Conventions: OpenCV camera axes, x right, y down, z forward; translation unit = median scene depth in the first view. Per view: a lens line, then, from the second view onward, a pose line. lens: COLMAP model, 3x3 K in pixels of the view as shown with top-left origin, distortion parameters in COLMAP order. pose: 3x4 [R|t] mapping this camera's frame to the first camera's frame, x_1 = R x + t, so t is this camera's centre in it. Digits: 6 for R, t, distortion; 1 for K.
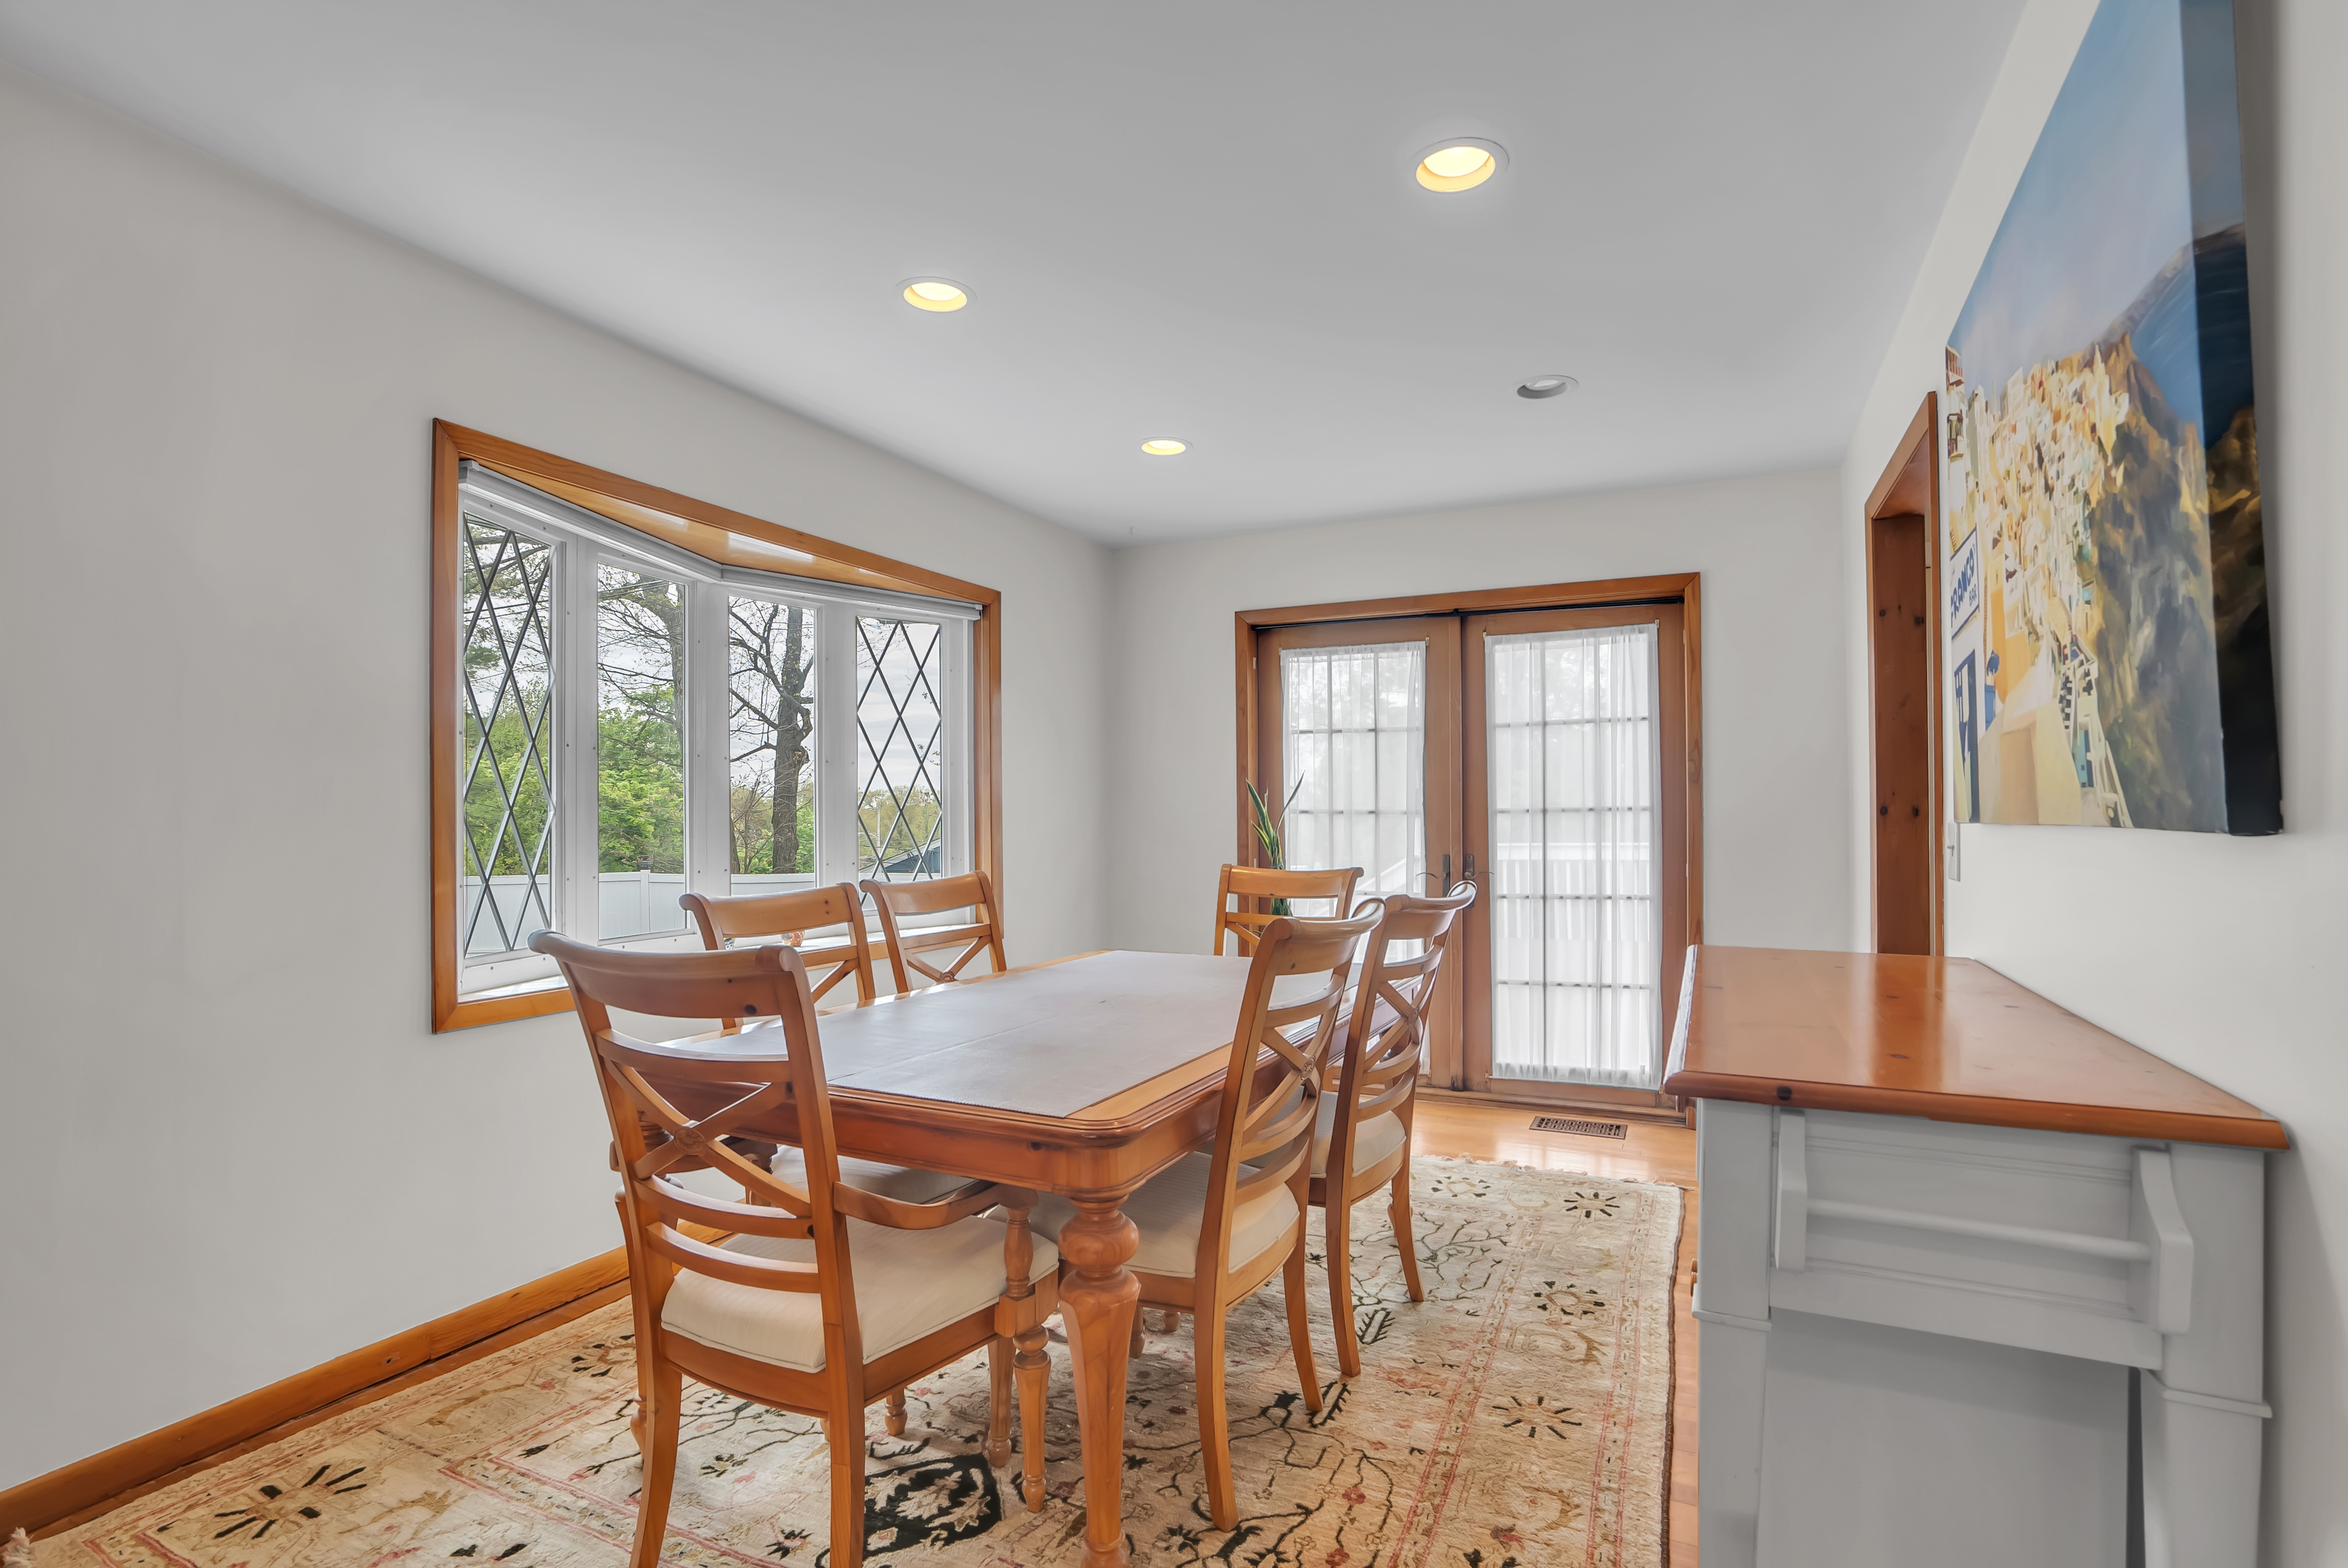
lens RADIAL K [[1120.3, 0, 1182.8], [0, 1120.3, 803.1], [0, 0, 1]] dist [-0.052601, 0.020501]
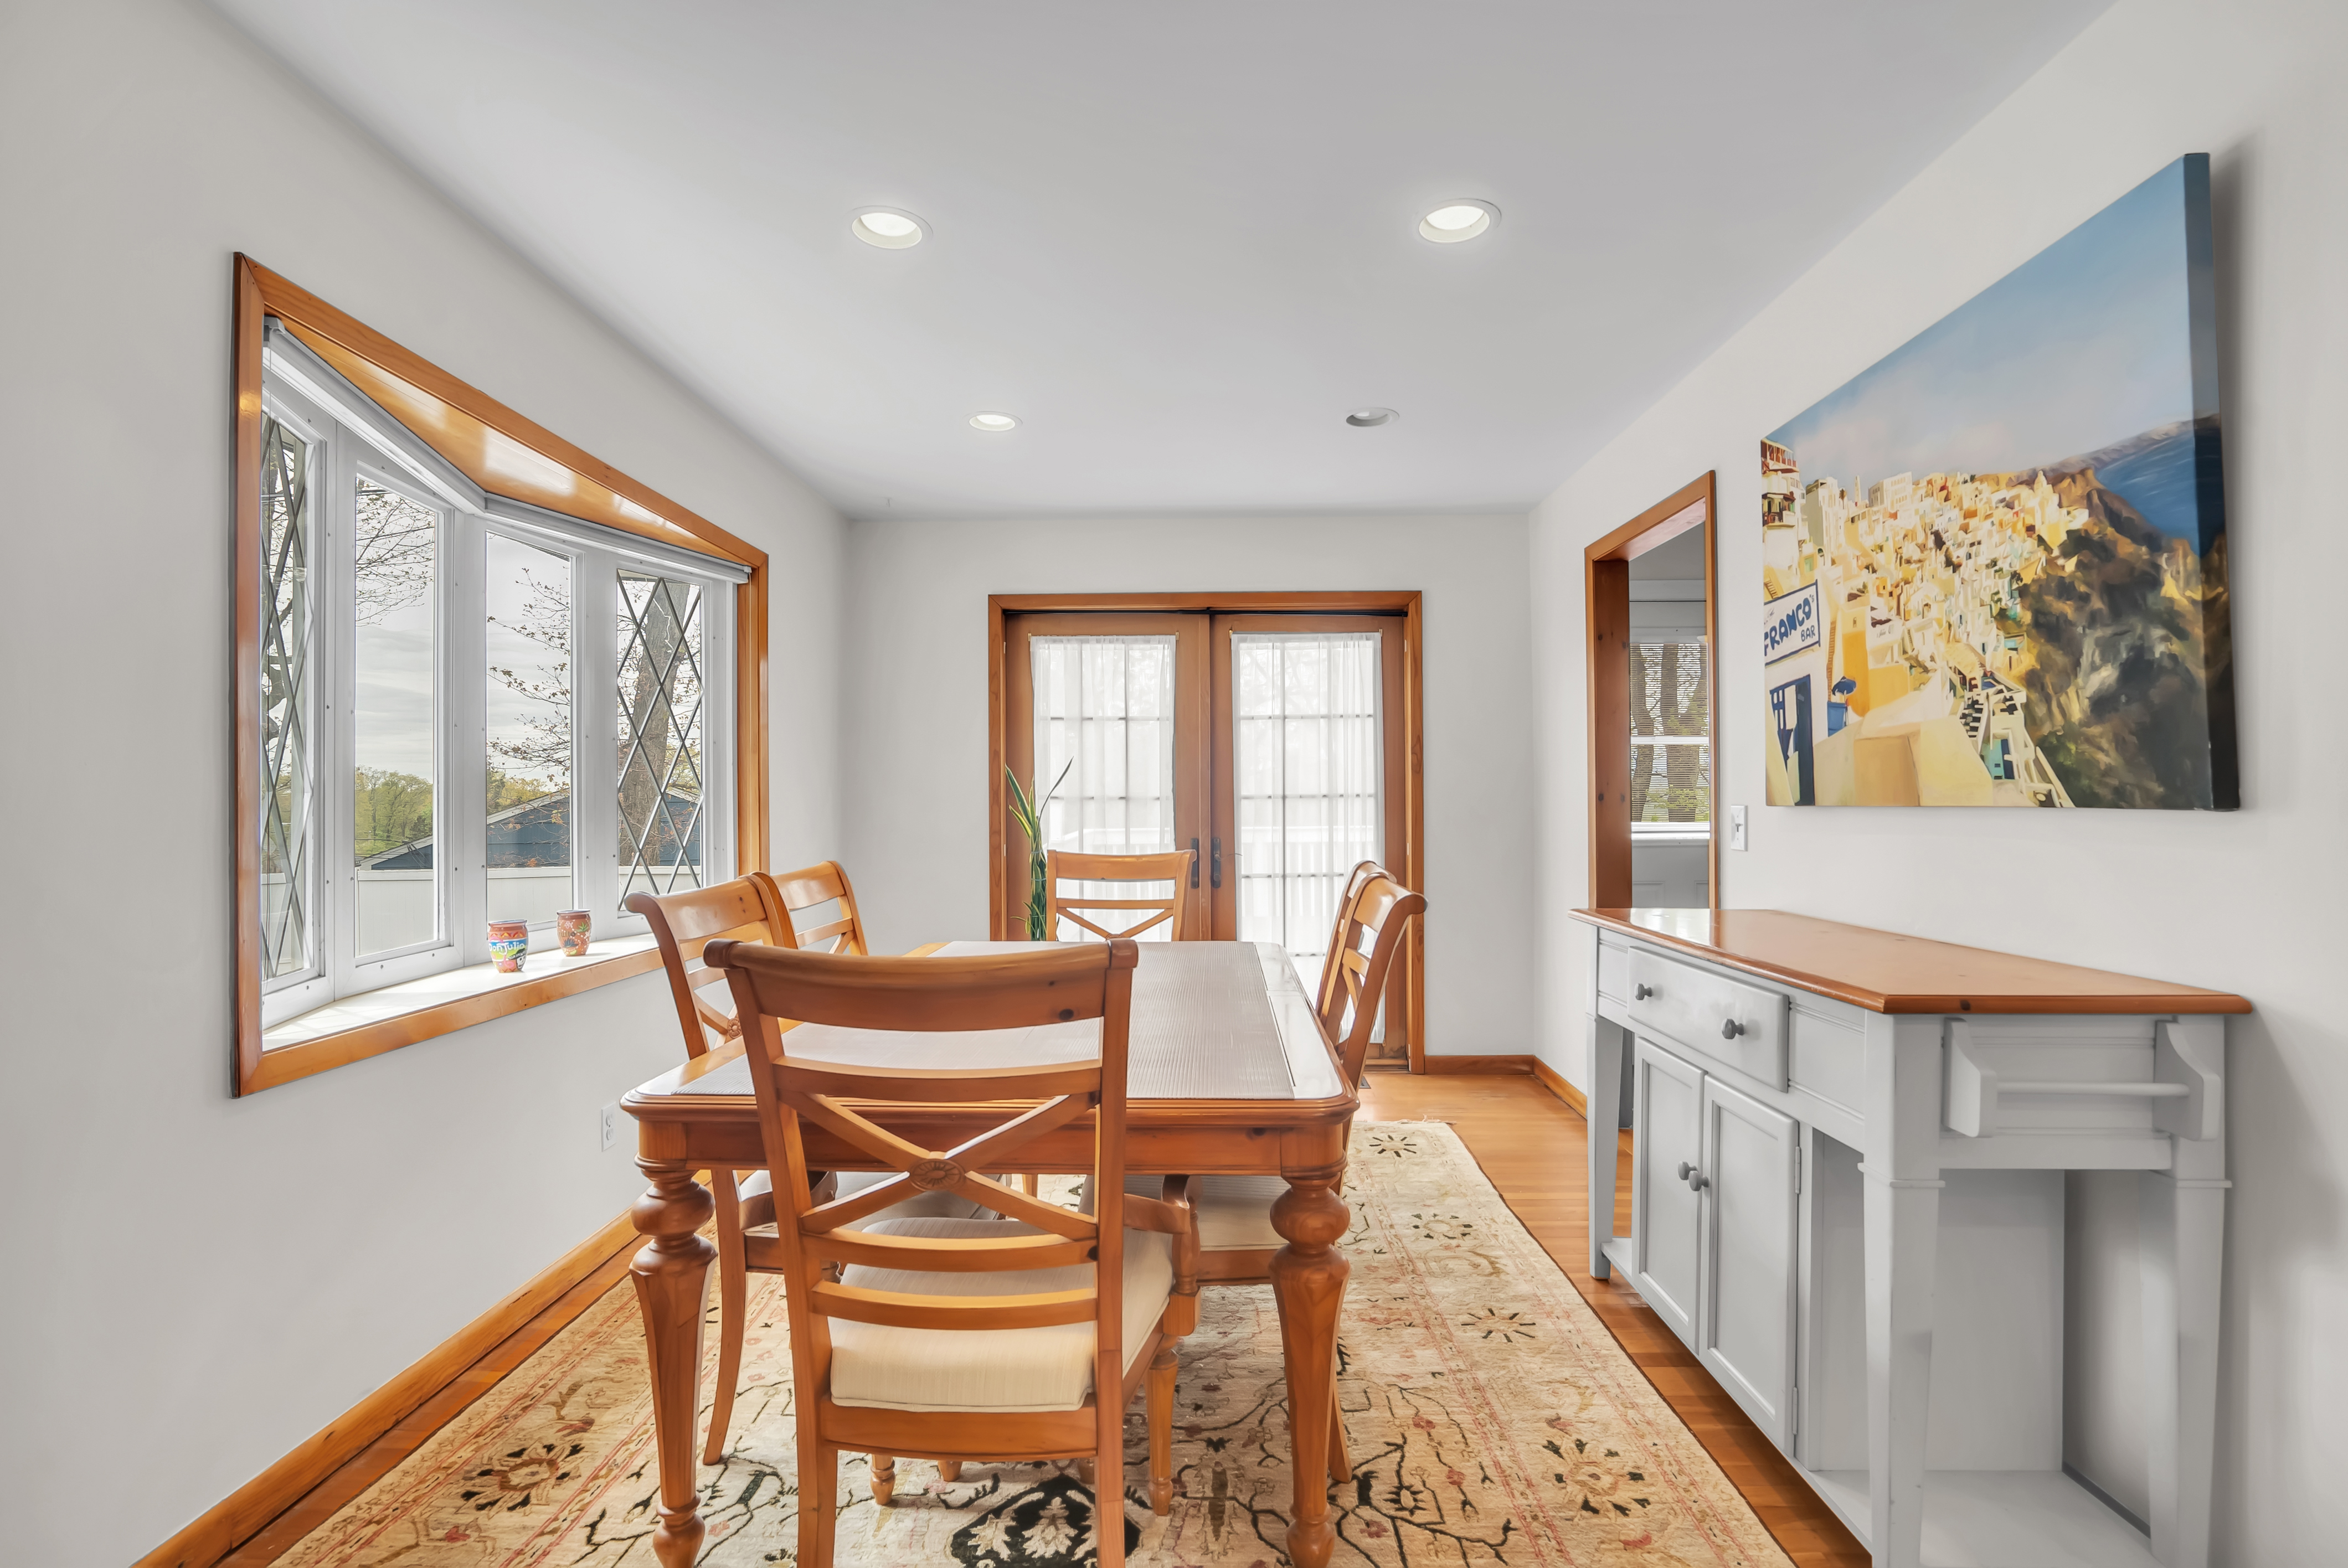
lens RADIAL K [[1114.3, 0, 1160.7], [0, 1114.3, 787.3], [0, 0, 1]] dist [-0.054098, 0.020418]
pose [[0.910773, 0.006245, 0.412861, -0.425801], [-0.005055, 0.999979, -0.003974, 0.003918], [-0.412877, 0.001532, 0.910786, 0.094683]]
